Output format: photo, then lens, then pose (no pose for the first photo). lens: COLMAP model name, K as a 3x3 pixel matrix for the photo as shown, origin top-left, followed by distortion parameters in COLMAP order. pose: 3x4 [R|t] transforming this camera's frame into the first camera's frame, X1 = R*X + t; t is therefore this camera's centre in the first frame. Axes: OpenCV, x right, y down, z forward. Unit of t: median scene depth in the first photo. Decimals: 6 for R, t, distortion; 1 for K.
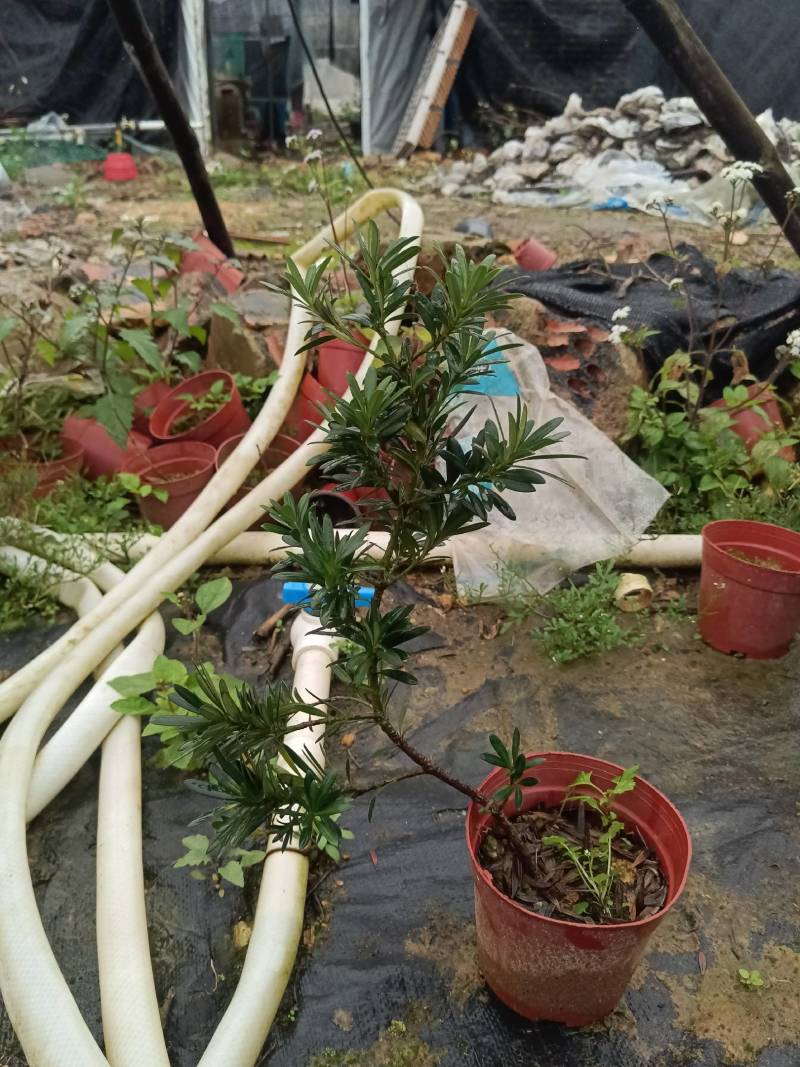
lens RADIAL K [[857.1, 0, 419.6], [0, 857.1, 534.9], [0, 0, 1]] dist [0.017440, 0.003817]
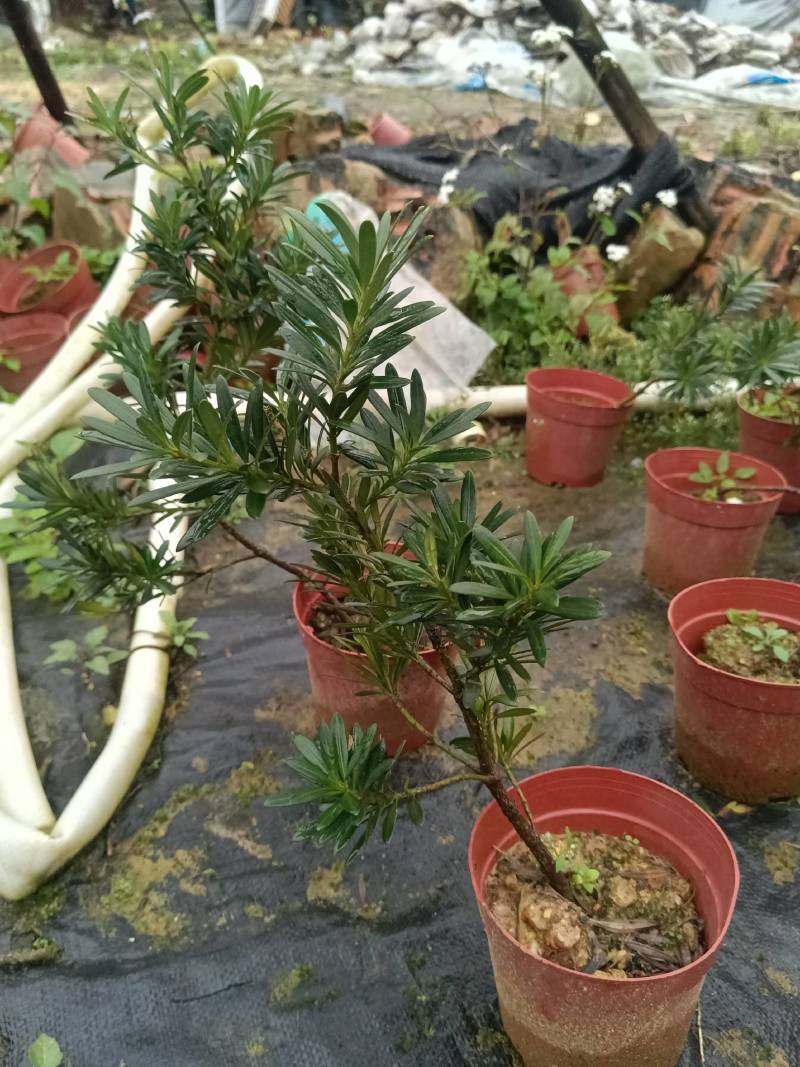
lens RADIAL K [[860.9, 0, 422.3], [0, 860.9, 532.0], [0, 0, 1]] dist [0.032572, -0.055493]
pose [[0.990918, -0.056757, 0.121903, 0.042954], [0.043965, 0.993482, 0.105174, 0.062730], [-0.127078, -0.098859, 0.986954, -0.091207]]
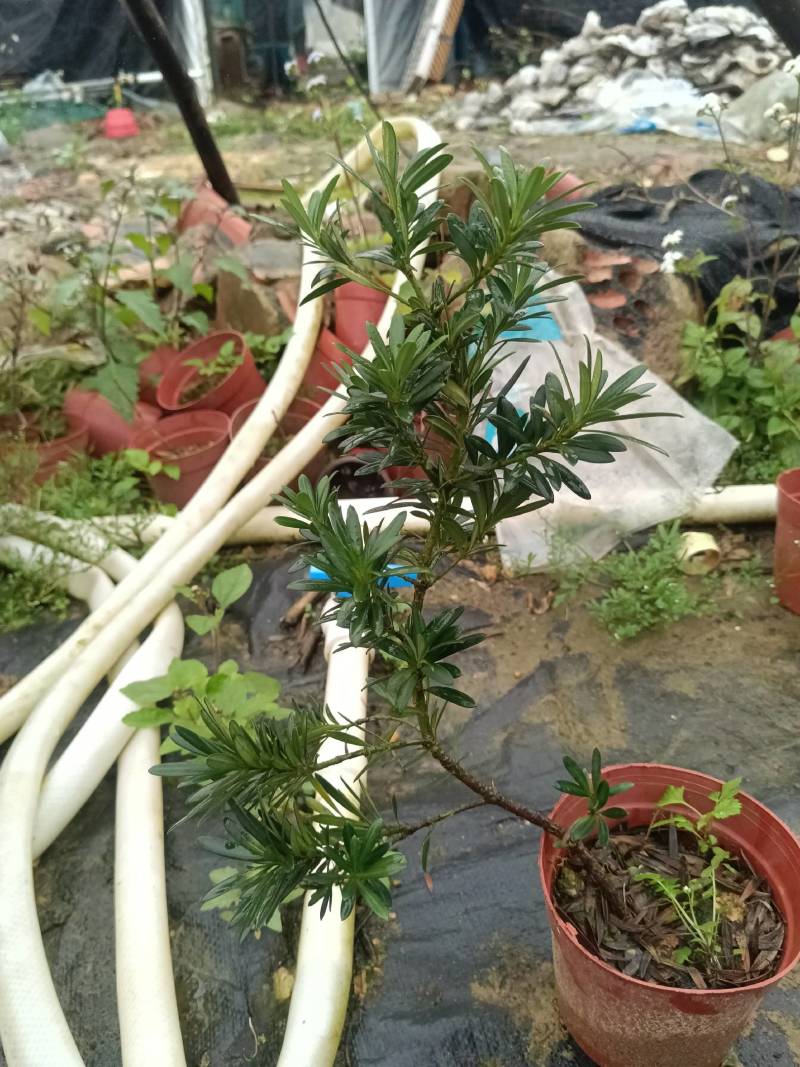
lens RADIAL K [[860.9, 0, 422.3], [0, 860.9, 532.0], [0, 0, 1]] dist [0.032572, -0.055493]
pose [[0.998176, -0.050367, -0.033279, -0.007474], [0.052041, 0.997317, 0.051491, -0.015452], [0.030596, -0.053129, 0.998119, 0.084127]]
